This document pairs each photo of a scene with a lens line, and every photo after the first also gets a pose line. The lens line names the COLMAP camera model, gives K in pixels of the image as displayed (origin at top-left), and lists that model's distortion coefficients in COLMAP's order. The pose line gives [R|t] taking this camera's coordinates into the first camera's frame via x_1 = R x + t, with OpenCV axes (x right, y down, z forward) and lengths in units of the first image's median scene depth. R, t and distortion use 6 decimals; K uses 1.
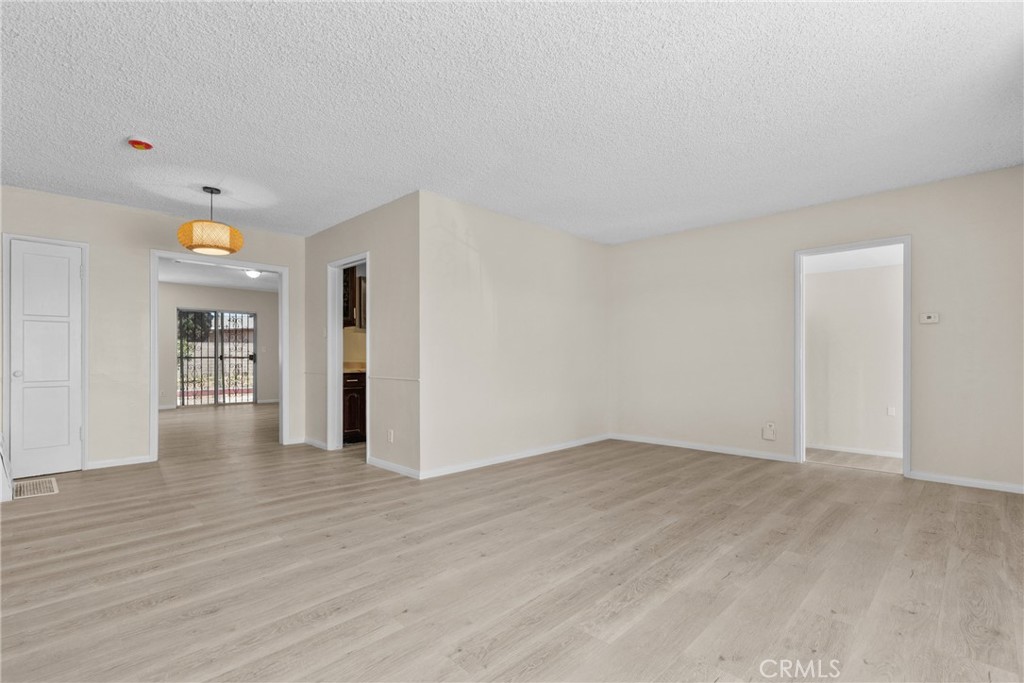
lens RADIAL K [[477.5, 0, 500.3], [0, 477.5, 341.6], [0, 0, 1]] dist [-0.000797, 0.000763]
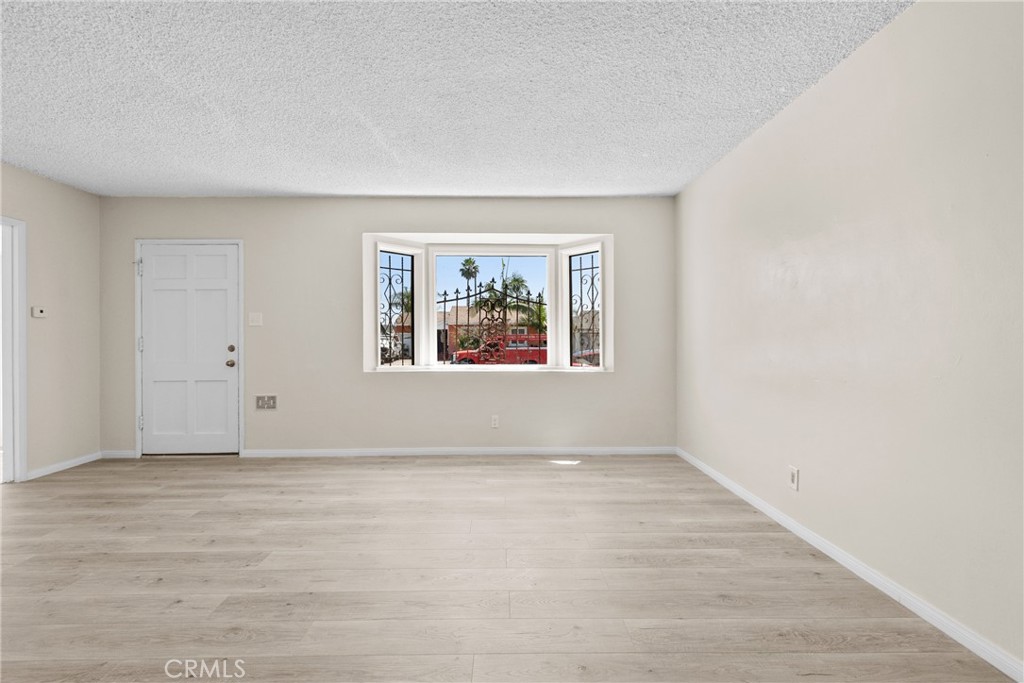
lens RADIAL K [[477.5, 0, 500.3], [0, 477.5, 341.6], [0, 0, 1]] dist [-0.000797, 0.000763]
pose [[-0.719177, 0.000536, 0.694827, -0.618888], [-0.015245, 0.999747, -0.016550, 0.013482], [-0.694660, -0.022496, -0.718987, 1.336009]]
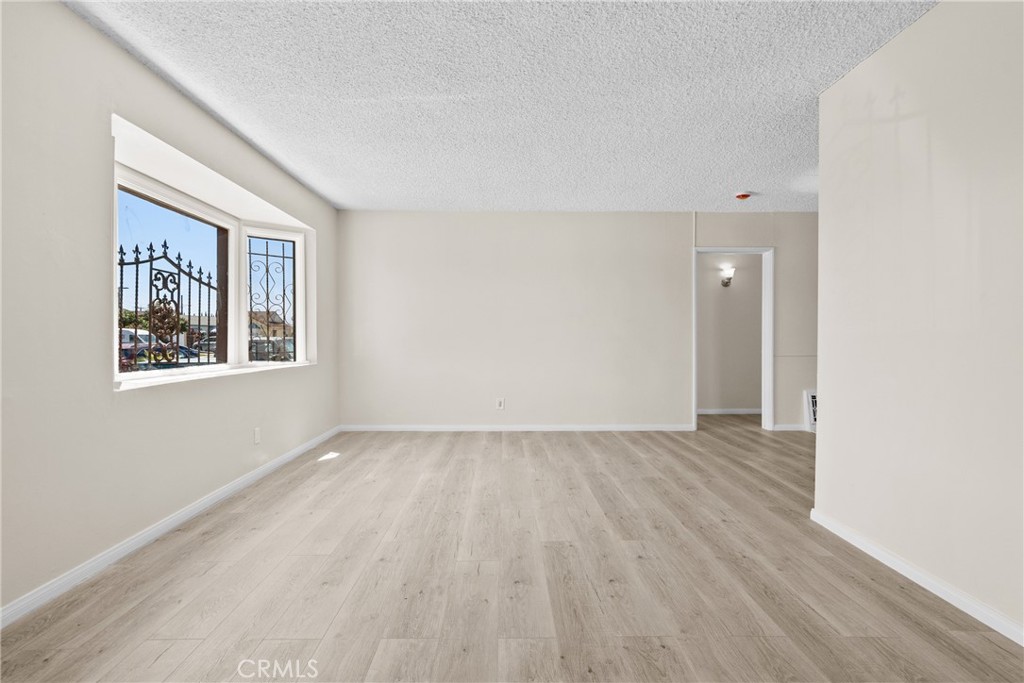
lens RADIAL K [[463.6, 0, 528.5], [0, 463.6, 338.2], [0, 0, 1]] dist [-0.001831, 0.000858]
pose [[-0.666034, 0.004700, -0.745907, 0.809329], [0.024790, 0.999567, -0.015837, 0.034087], [0.745509, -0.029039, -0.665862, 1.523371]]
